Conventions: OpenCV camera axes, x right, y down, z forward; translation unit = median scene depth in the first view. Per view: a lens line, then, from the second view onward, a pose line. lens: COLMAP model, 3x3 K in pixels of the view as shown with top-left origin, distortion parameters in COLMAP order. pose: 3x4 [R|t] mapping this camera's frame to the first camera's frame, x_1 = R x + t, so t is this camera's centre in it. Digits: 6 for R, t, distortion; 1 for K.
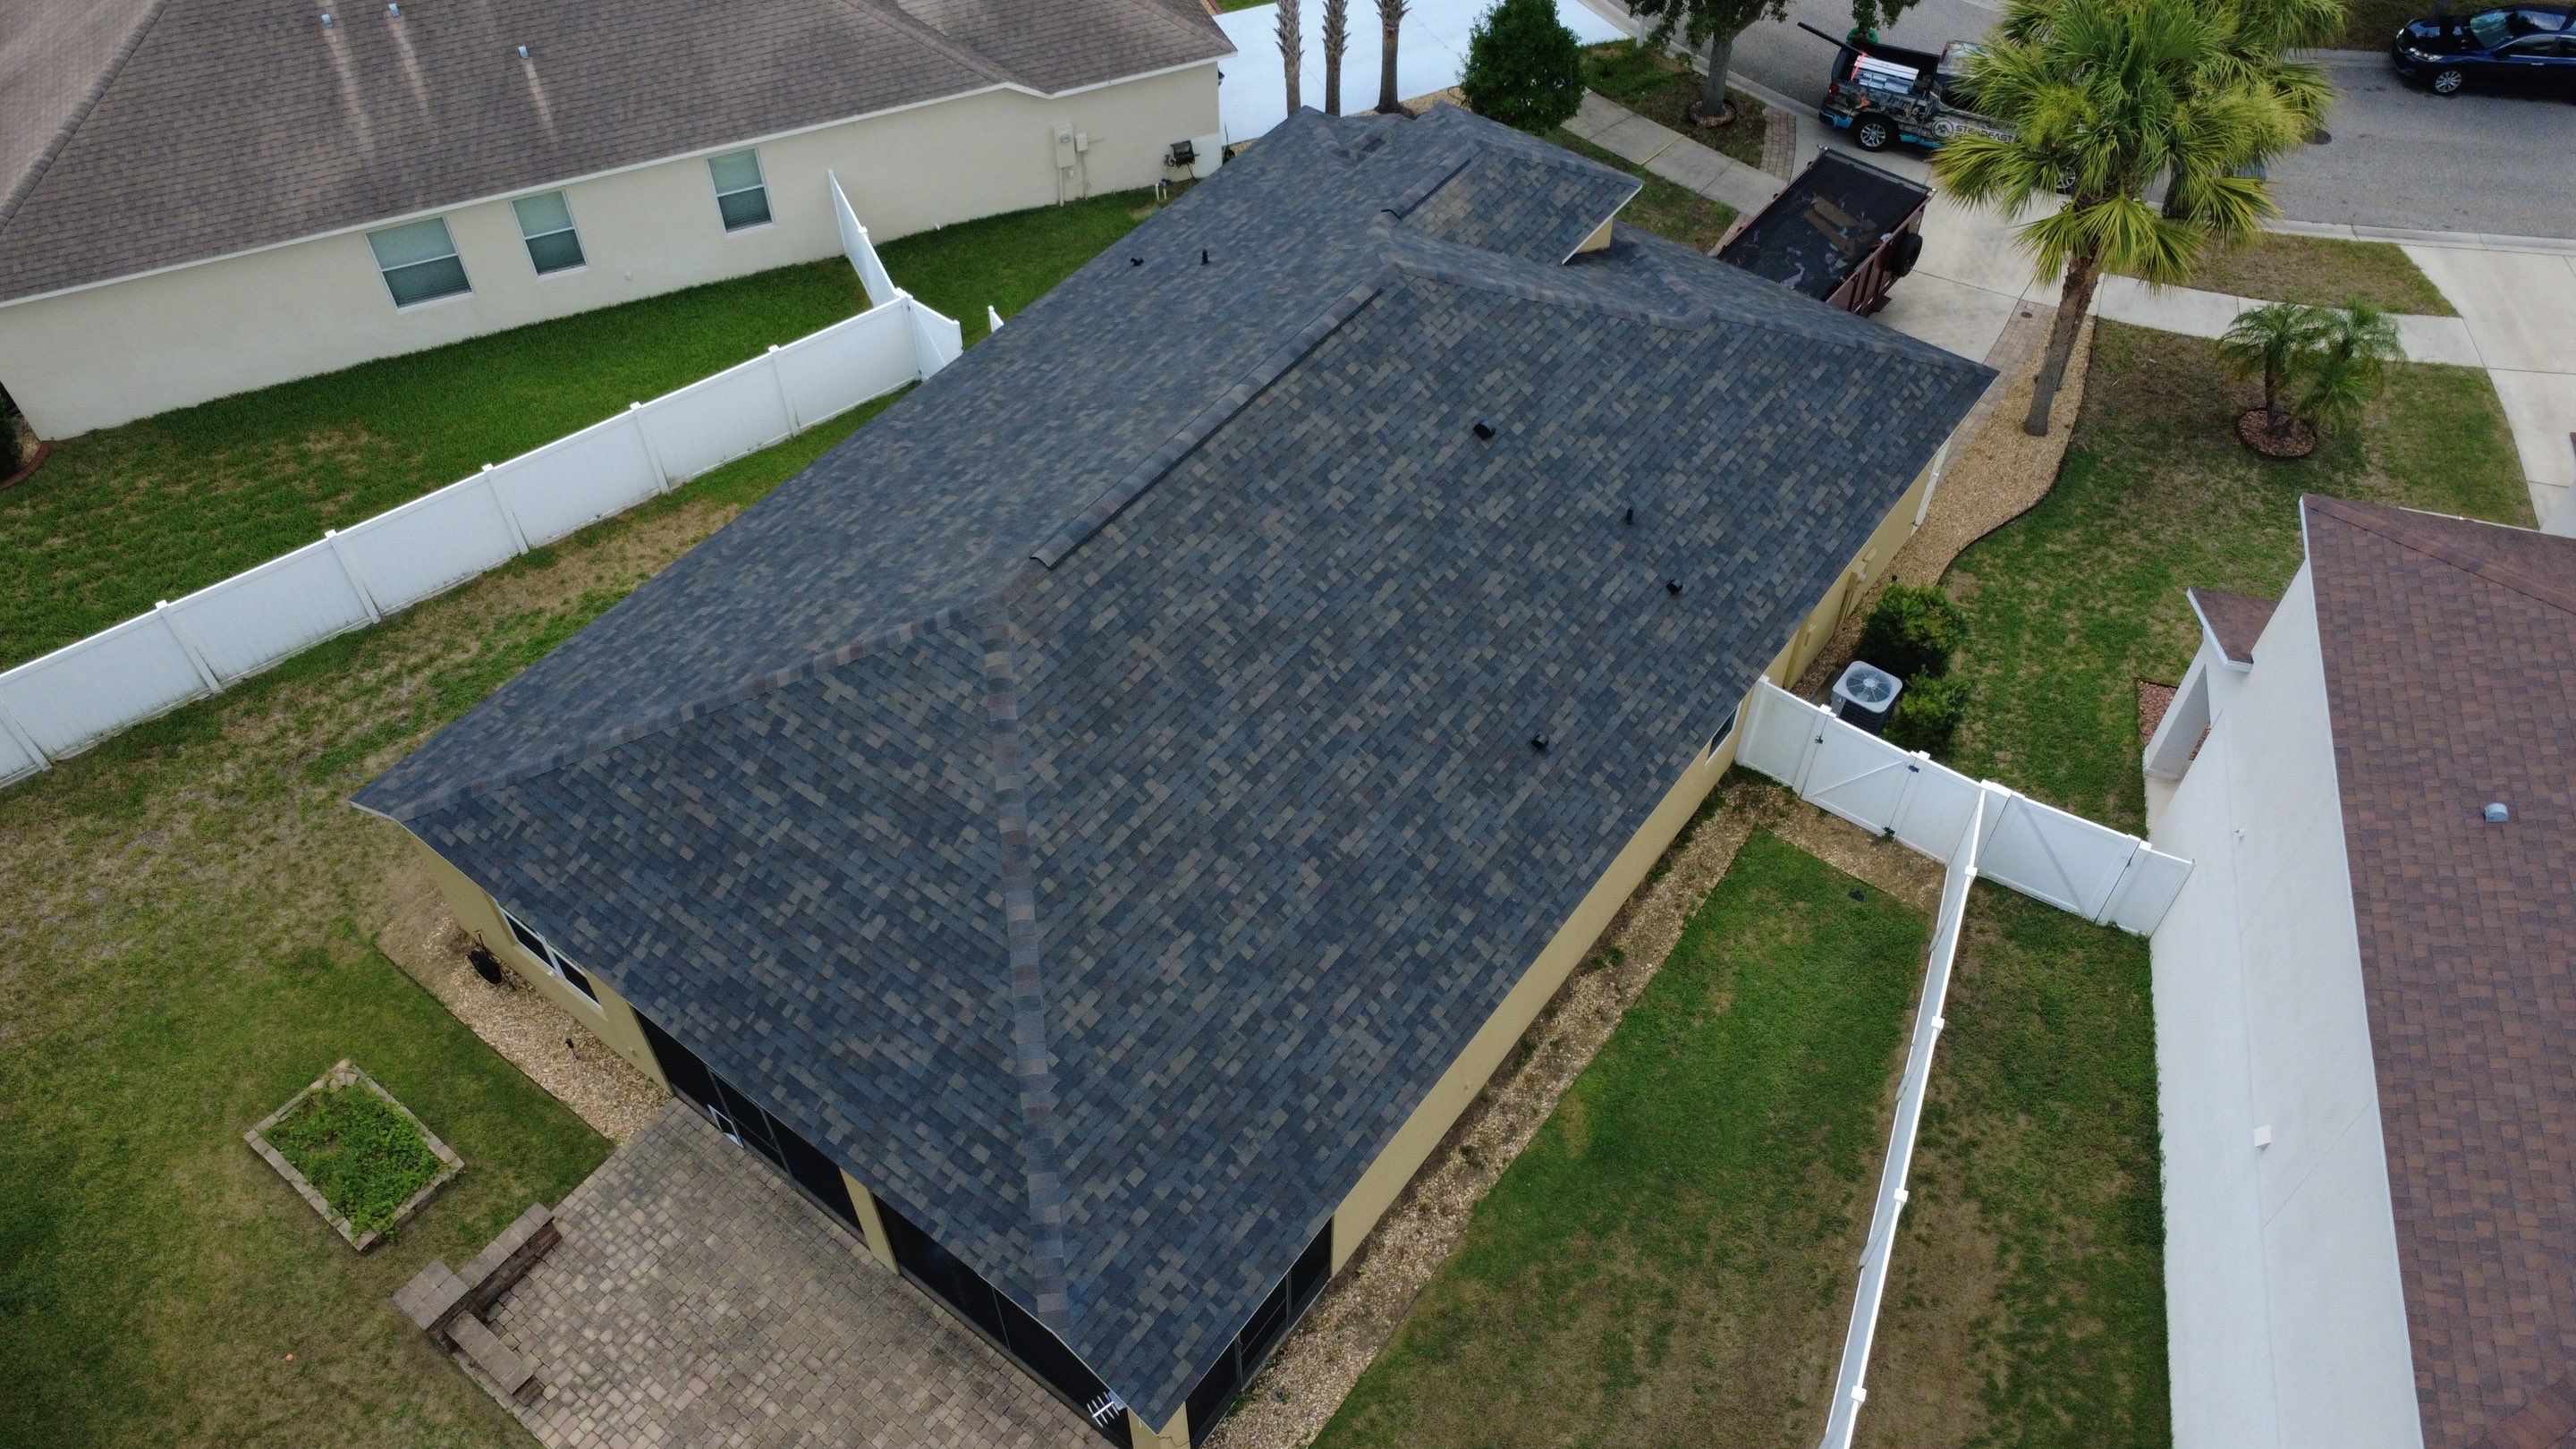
lens RADIAL K [[1878.6, 0, 1283.9], [0, 1878.6, 721.3], [0, 0, 1]] dist [0.000838, 0.000030]
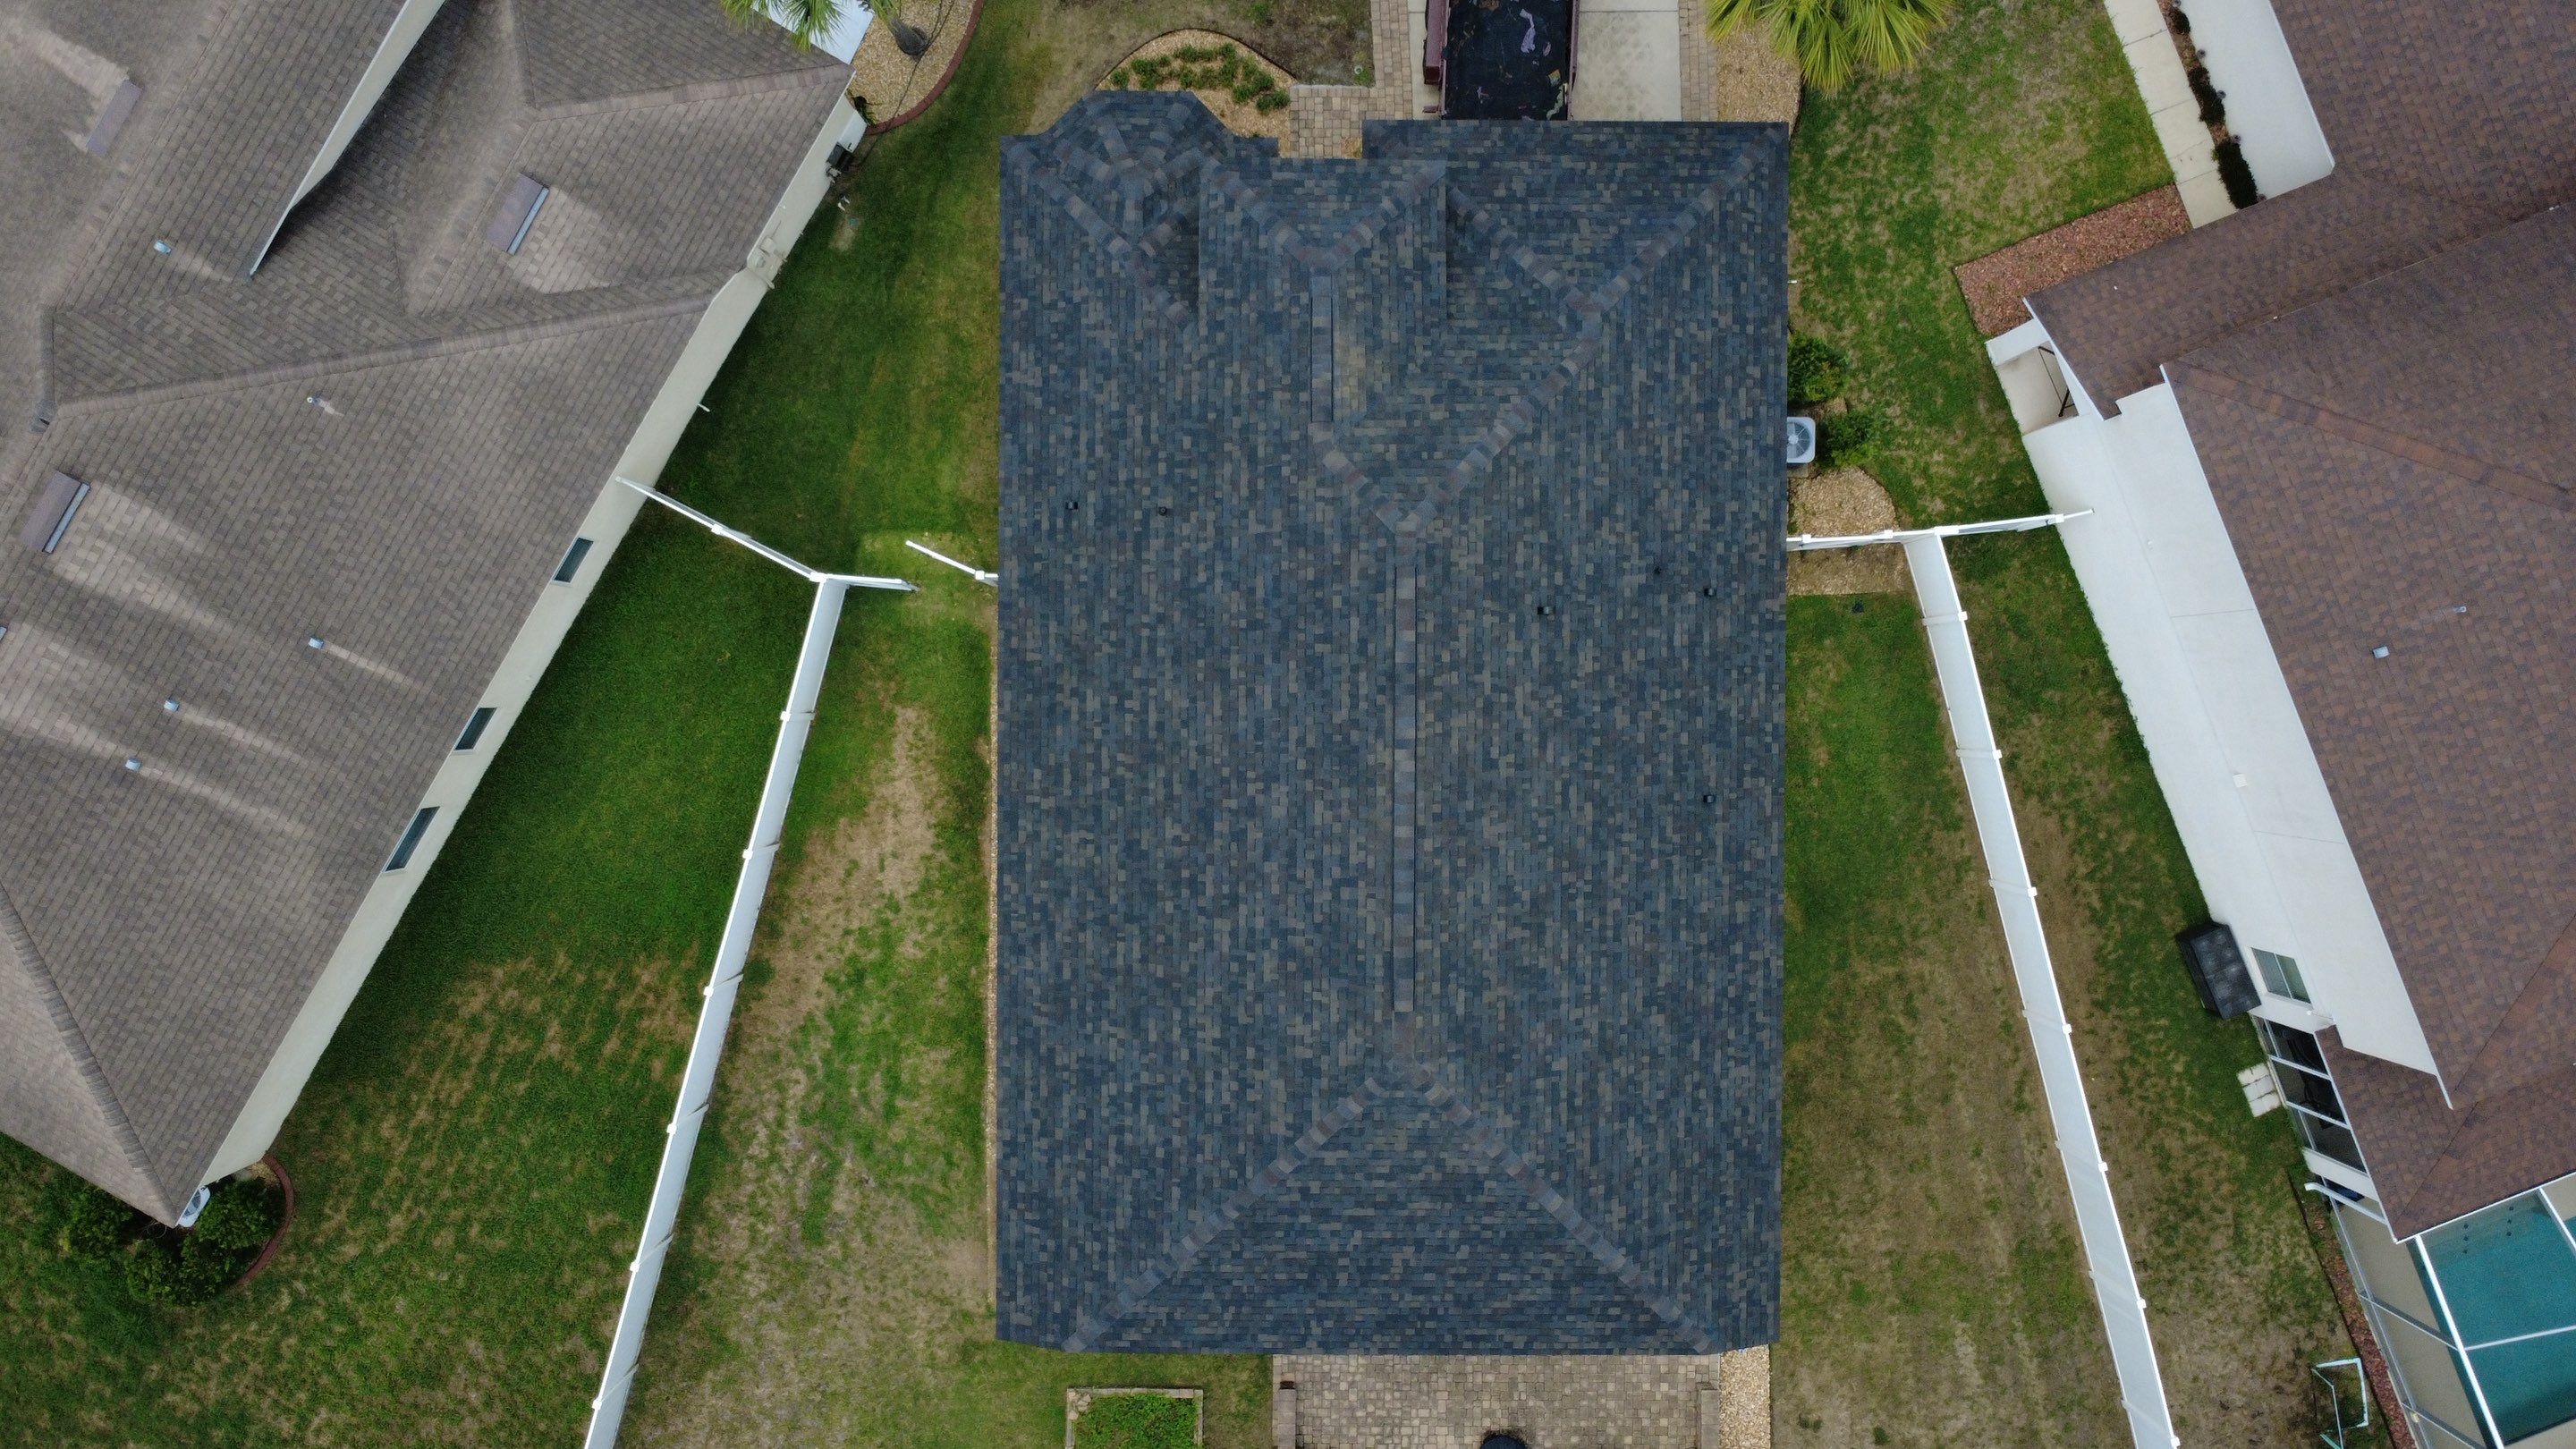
lens RADIAL K [[1878.6, 0, 1284.4], [0, 1878.6, 723.0], [0, 0, 1]] dist [0.000838, 0.000030]
pose [[0.800931, -0.598755, -0.001415, -0.068121], [0.447844, 0.597491, 0.665162, -1.004946], [-0.397424, -0.533383, 0.746698, 0.151036]]
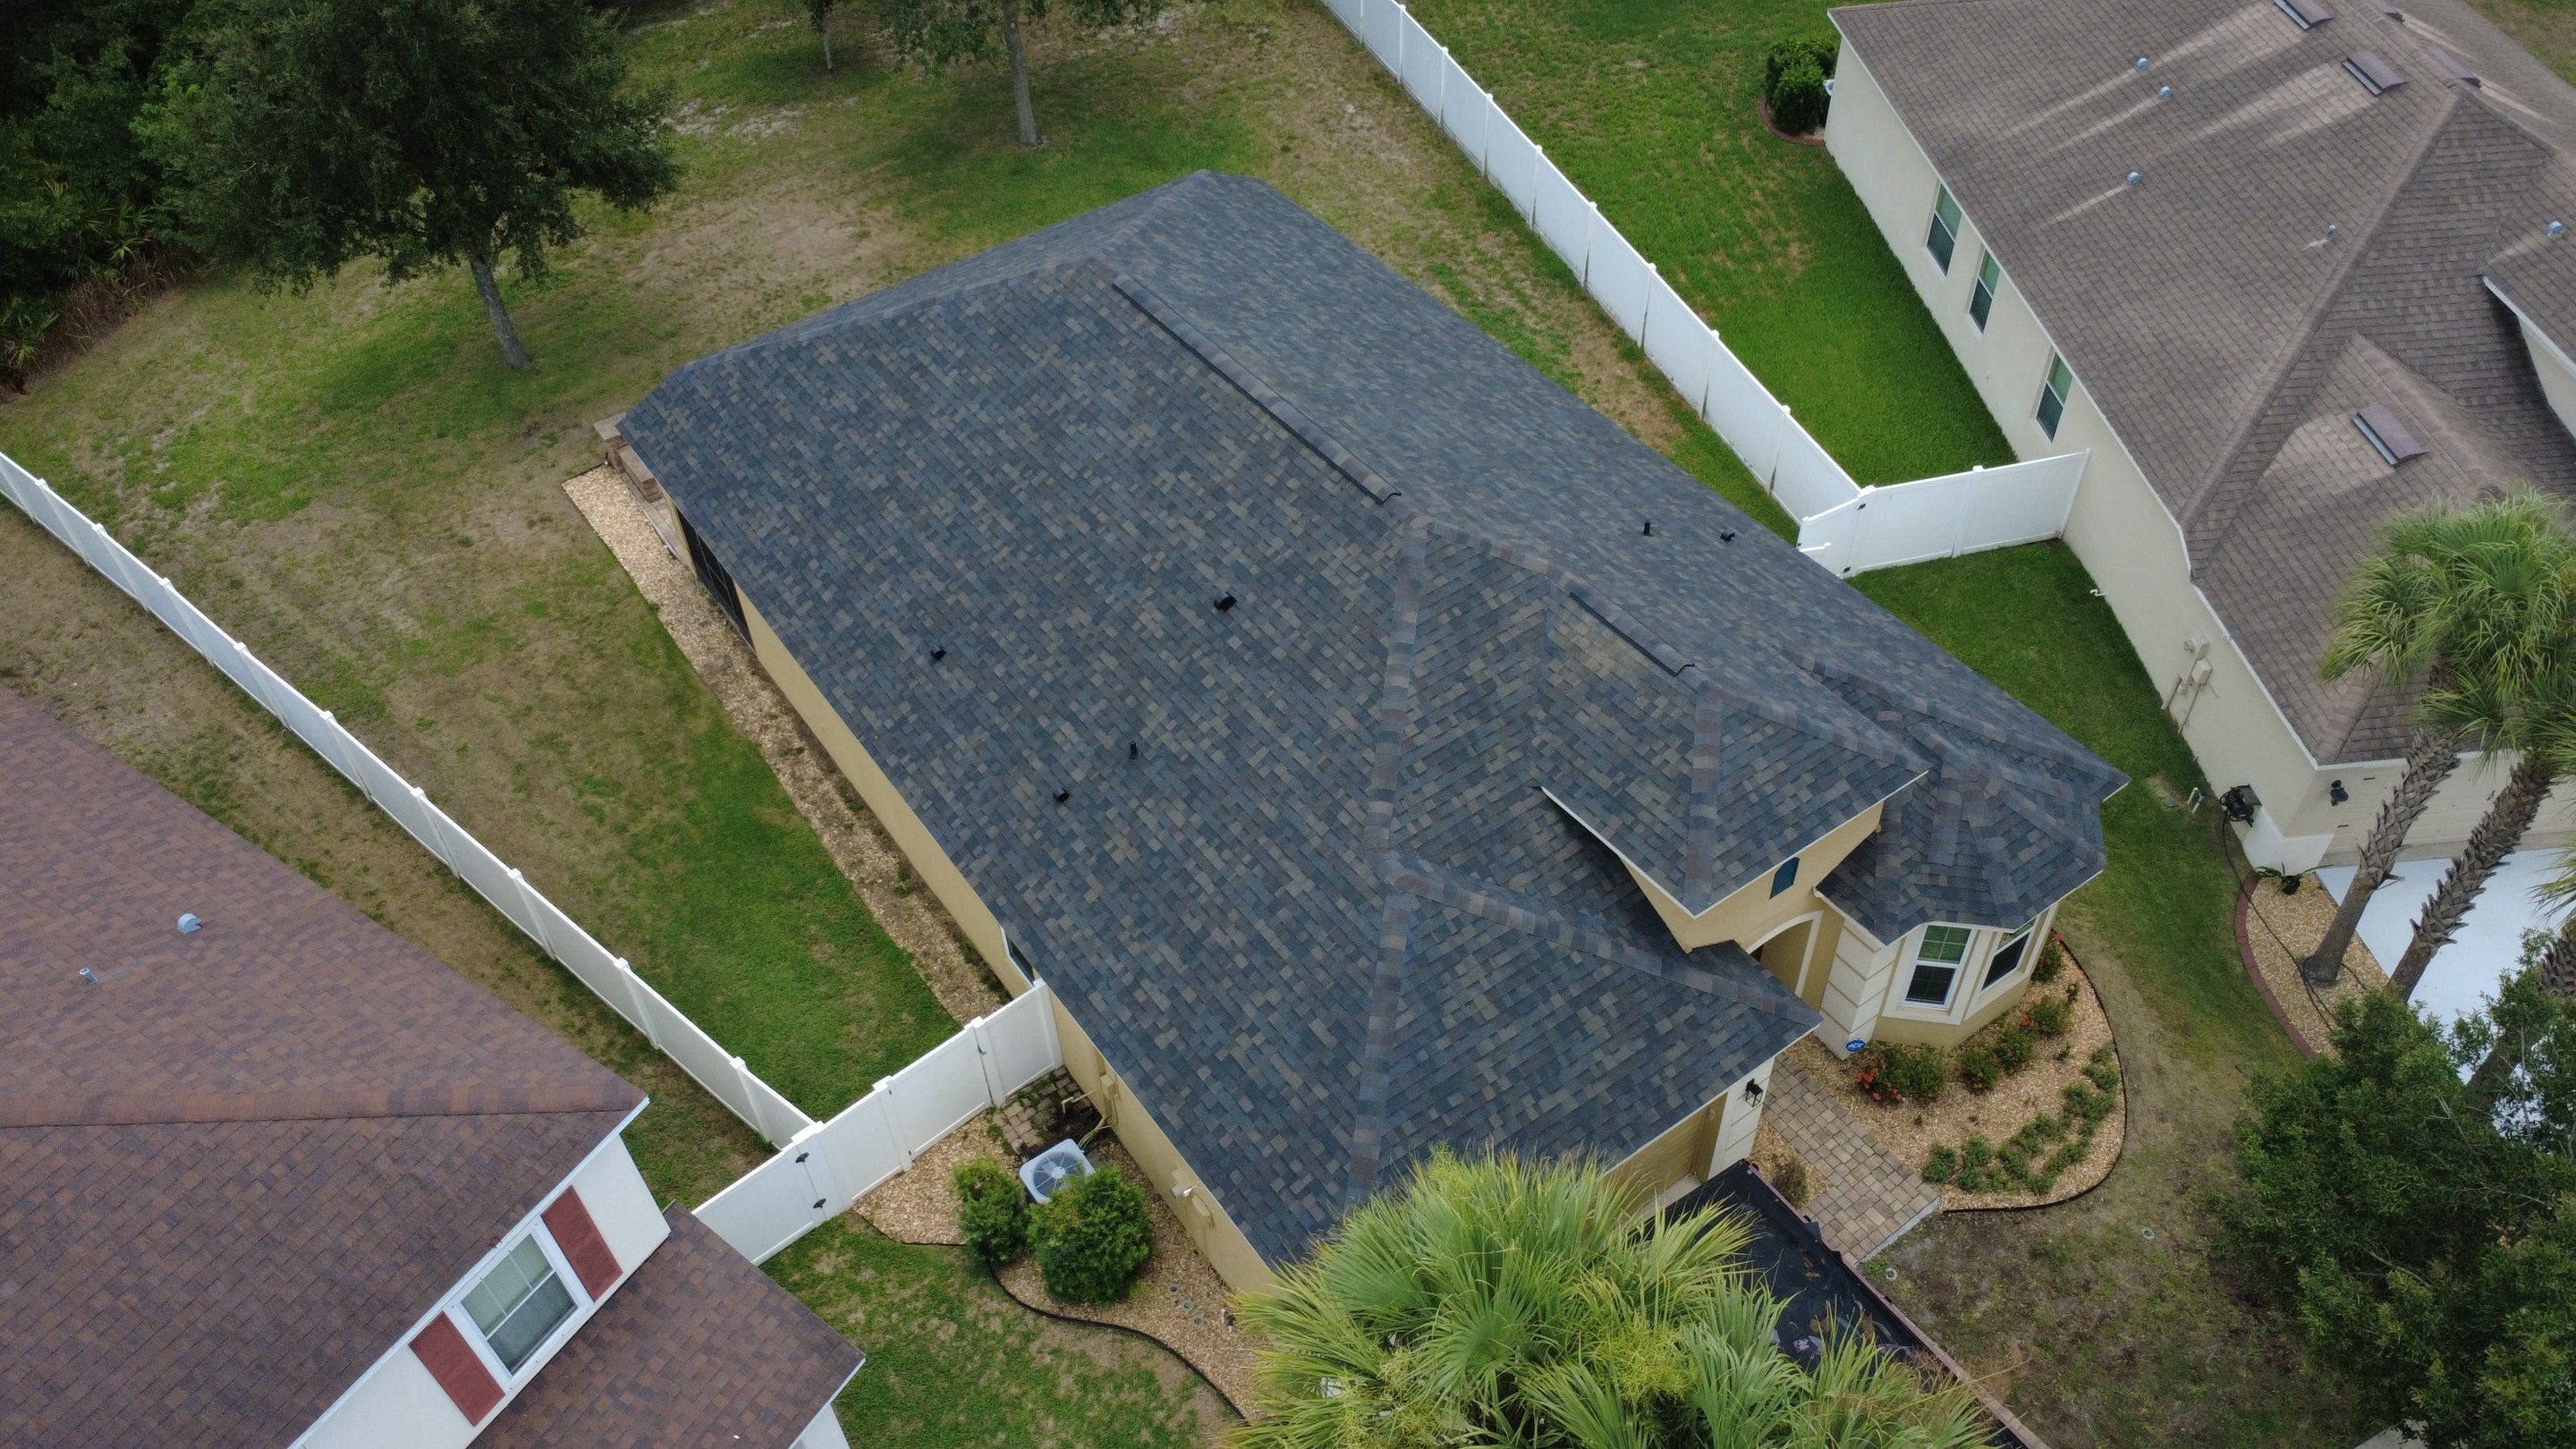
lens RADIAL K [[1878.6, 0, 1284.2], [0, 1878.6, 715.3], [0, 0, 1]] dist [0.000838, 0.000030]
pose [[-0.305189, 0.680007, -0.666671, 0.822001], [-0.695518, 0.319024, 0.643800, -0.819453], [0.650473, 0.660162, 0.375594, 0.712314]]
